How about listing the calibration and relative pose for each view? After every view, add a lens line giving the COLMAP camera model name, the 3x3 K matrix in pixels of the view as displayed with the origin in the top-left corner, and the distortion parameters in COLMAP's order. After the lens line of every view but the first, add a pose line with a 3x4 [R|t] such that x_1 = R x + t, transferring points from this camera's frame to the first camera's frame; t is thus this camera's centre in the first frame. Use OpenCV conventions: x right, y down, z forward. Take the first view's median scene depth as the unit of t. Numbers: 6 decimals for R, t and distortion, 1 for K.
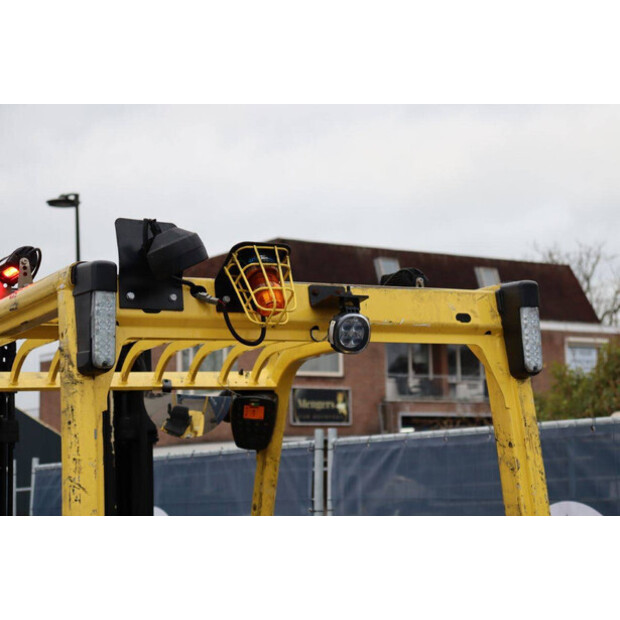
lens RADIAL K [[1372.5, 0, 310.0], [0, 1372.5, 310.0], [0, 0, 1]] dist [0.402865, 0.184622]
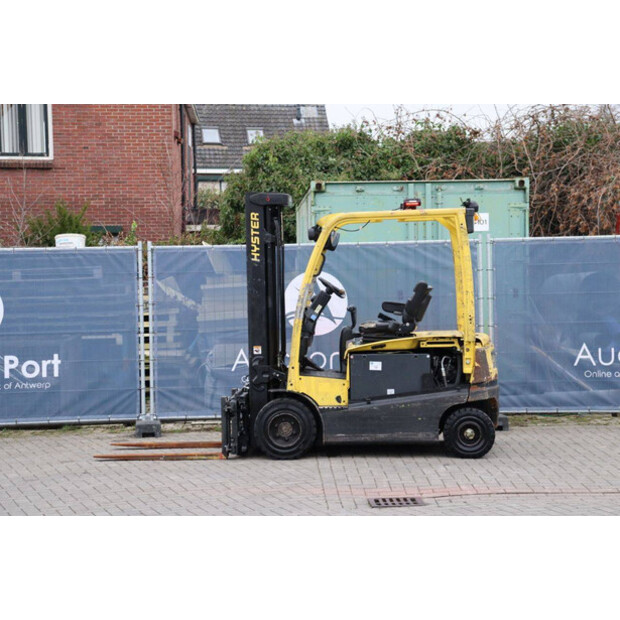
lens RADIAL K [[1422.4, 0, 310.0], [0, 1422.4, 310.0], [0, 0, 1]] dist [0.401099, 0.149833]
pose [[0.510255, -0.004977, 0.860009, -2.833168], [-0.104838, 0.992166, 0.067944, 0.019873], [-0.853609, -0.124831, 0.505736, -0.606715]]
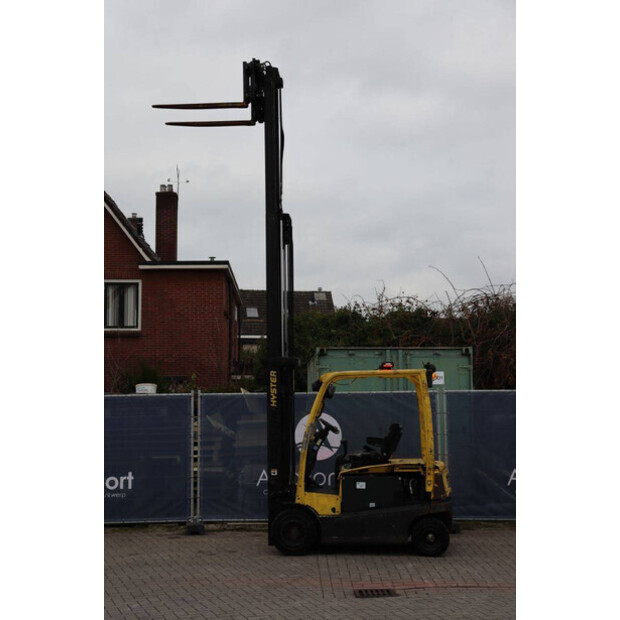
lens RADIAL K [[989.7, 0, 299.1], [0, 989.7, 310.4], [0, 0, 1]] dist [0.124607, 0.123848]
pose [[0.529602, 0.103565, 0.841900, -2.711421], [-0.112889, 0.992295, -0.051052, -0.003732], [-0.840701, -0.068004, 0.537213, -0.560424]]
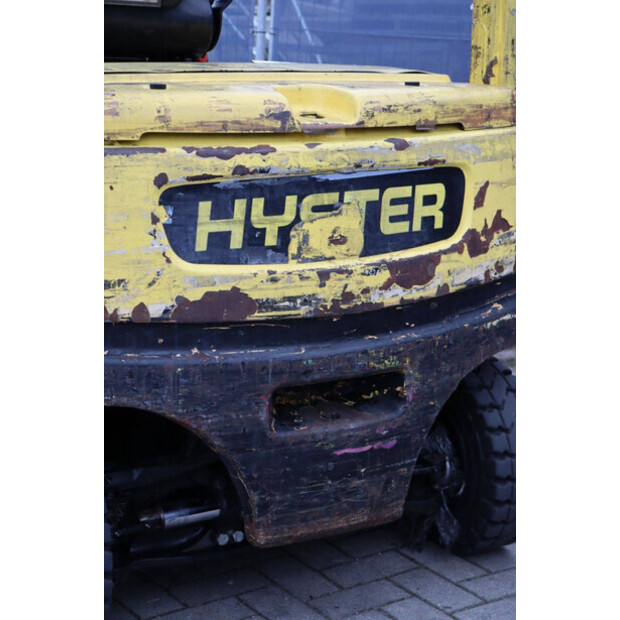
lens RADIAL K [[1372.5, 0, 310.0], [0, 1372.5, 310.0], [0, 0, 1]] dist [0.402865, 0.184622]
pose [[0.998122, 0.042624, 0.043996, 0.007625], [-0.055071, 0.938912, 0.339722, 0.126078], [-0.026828, -0.341507, 0.939496, 0.028694]]
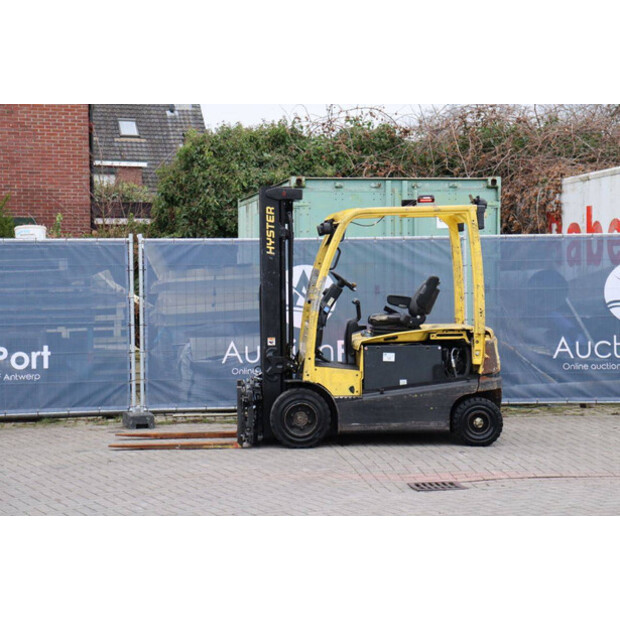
lens RADIAL K [[1458.8, 0, 310.0], [0, 1458.8, 310.0], [0, 0, 1]] dist [0.433169, 0.184718]
pose [[0.410955, -0.002612, 0.911652, -3.144491], [-0.118100, 0.991417, 0.056078, 0.067059], [-0.903973, -0.130712, 0.407120, -0.345270]]
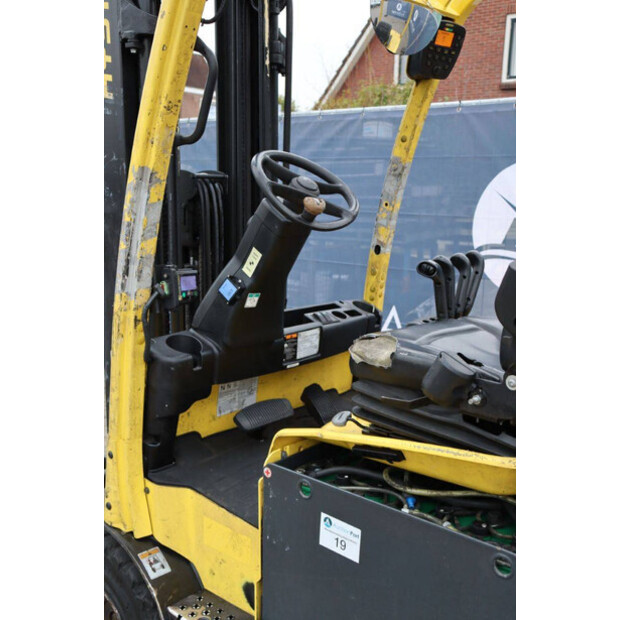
lens RADIAL K [[727.6, 0, 300.3], [0, 727.6, 317.0], [0, 0, 1]] dist [-0.008059, 0.014079]
pose [[0.936228, -0.021613, 0.350729, -0.324287], [-0.084691, 0.954806, 0.284909, 0.124204], [-0.341036, -0.296443, 0.892085, 0.499791]]
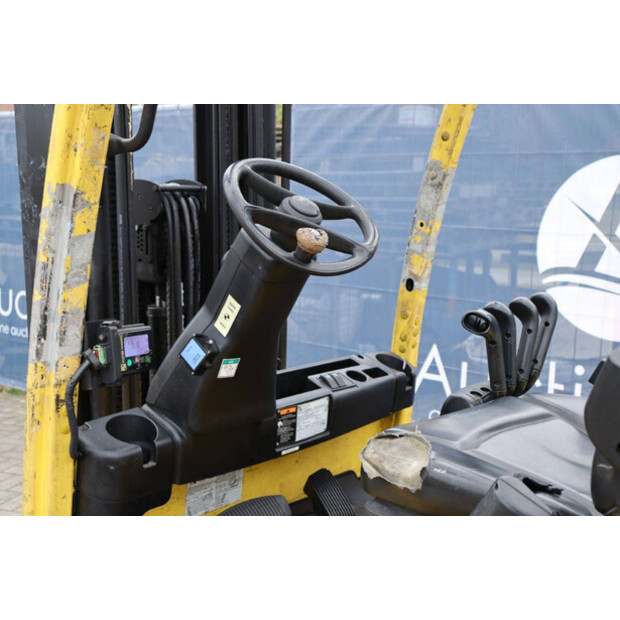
lens RADIAL K [[851.1, 0, 310.0], [0, 851.1, 310.0], [0, 0, 1]] dist [0.064996, 0.025715]
pose [[0.944163, -0.010053, 0.329327, -0.281866], [-0.081749, 0.961132, 0.263708, 0.118917], [-0.319177, -0.275906, 0.906643, 0.573326]]
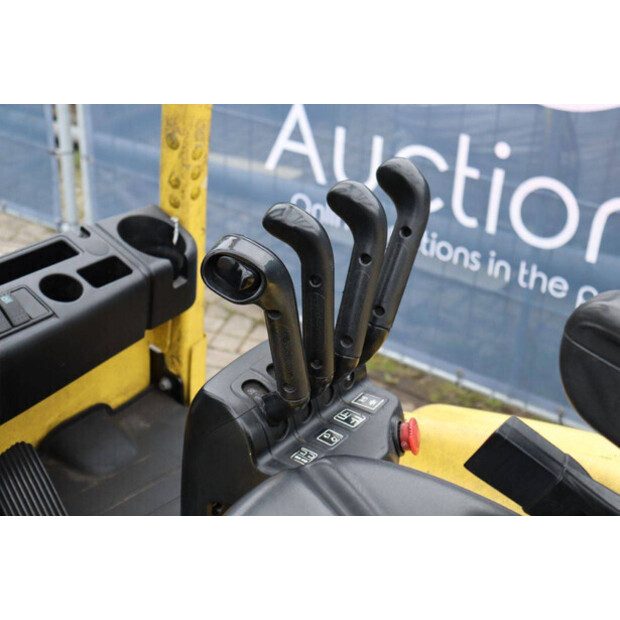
lens RADIAL K [[945.8, 0, 310.0], [0, 945.8, 310.0], [0, 0, 1]] dist [0.128164, 0.048565]
pose [[0.910717, -0.156321, 0.382306, -0.137550], [-0.100108, 0.814470, 0.571504, 0.117345], [-0.400715, -0.558750, 0.726103, 0.758450]]
